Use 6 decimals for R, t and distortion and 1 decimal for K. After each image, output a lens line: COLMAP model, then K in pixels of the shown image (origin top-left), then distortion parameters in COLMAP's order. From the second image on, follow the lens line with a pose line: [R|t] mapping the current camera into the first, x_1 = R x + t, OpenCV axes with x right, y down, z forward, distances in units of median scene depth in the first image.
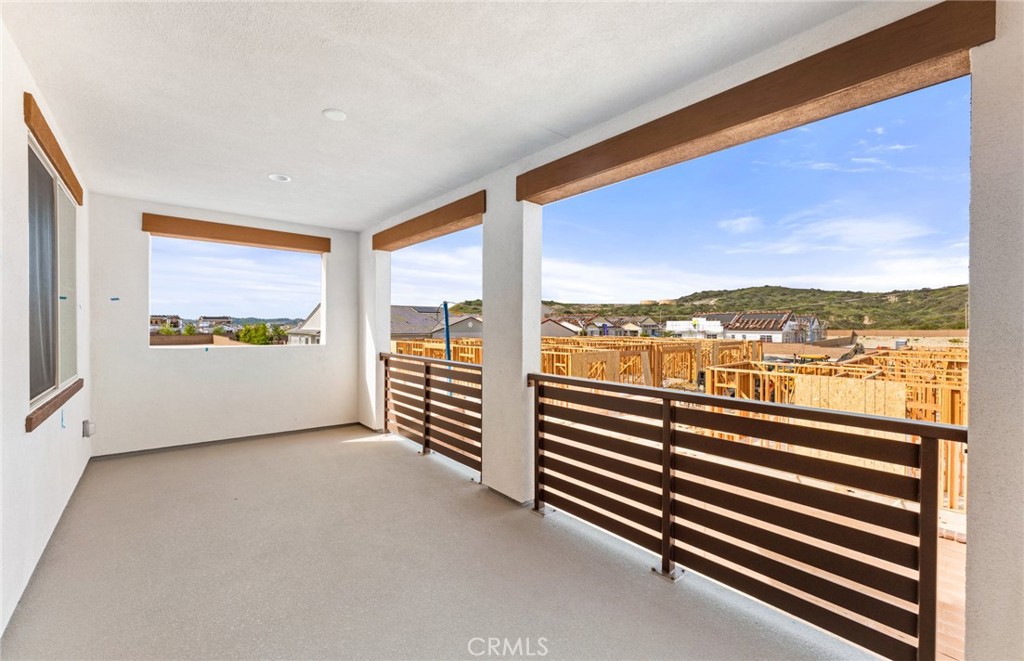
lens RADIAL K [[407.6, 0, 509.8], [0, 407.6, 326.8], [0, 0, 1]] dist [0.000956, 0.000161]
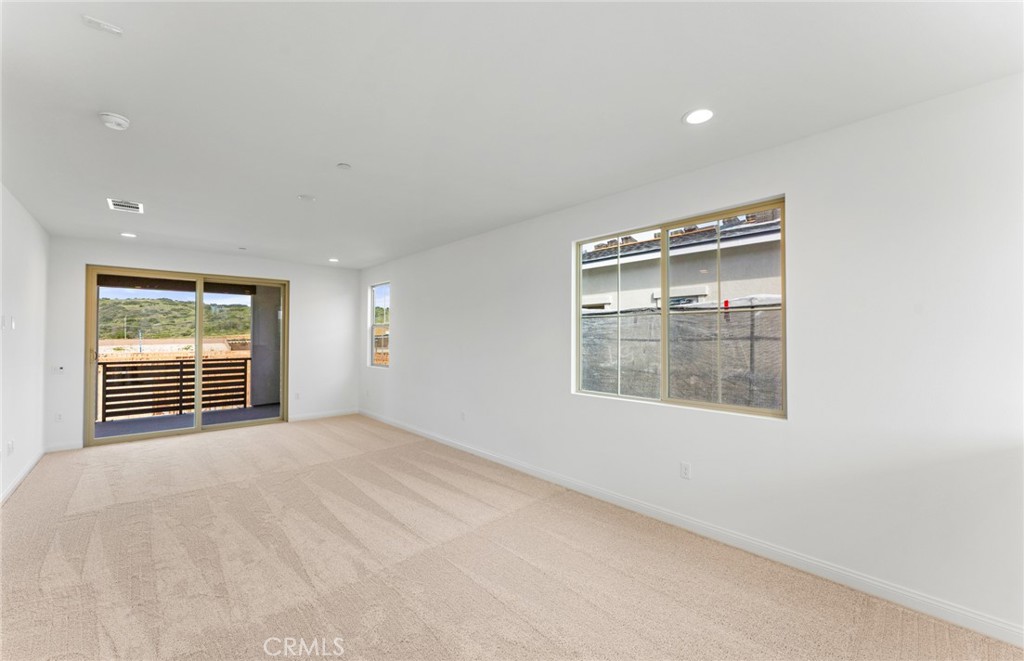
lens RADIAL K [[407.6, 0, 509.8], [0, 407.6, 326.8], [0, 0, 1]] dist [0.000956, 0.000161]
pose [[-0.039434, 0.018391, 0.999053, -0.333474], [0.005347, 0.999820, -0.018194, -0.003830], [-0.999208, 0.004624, -0.039526, -0.168265]]
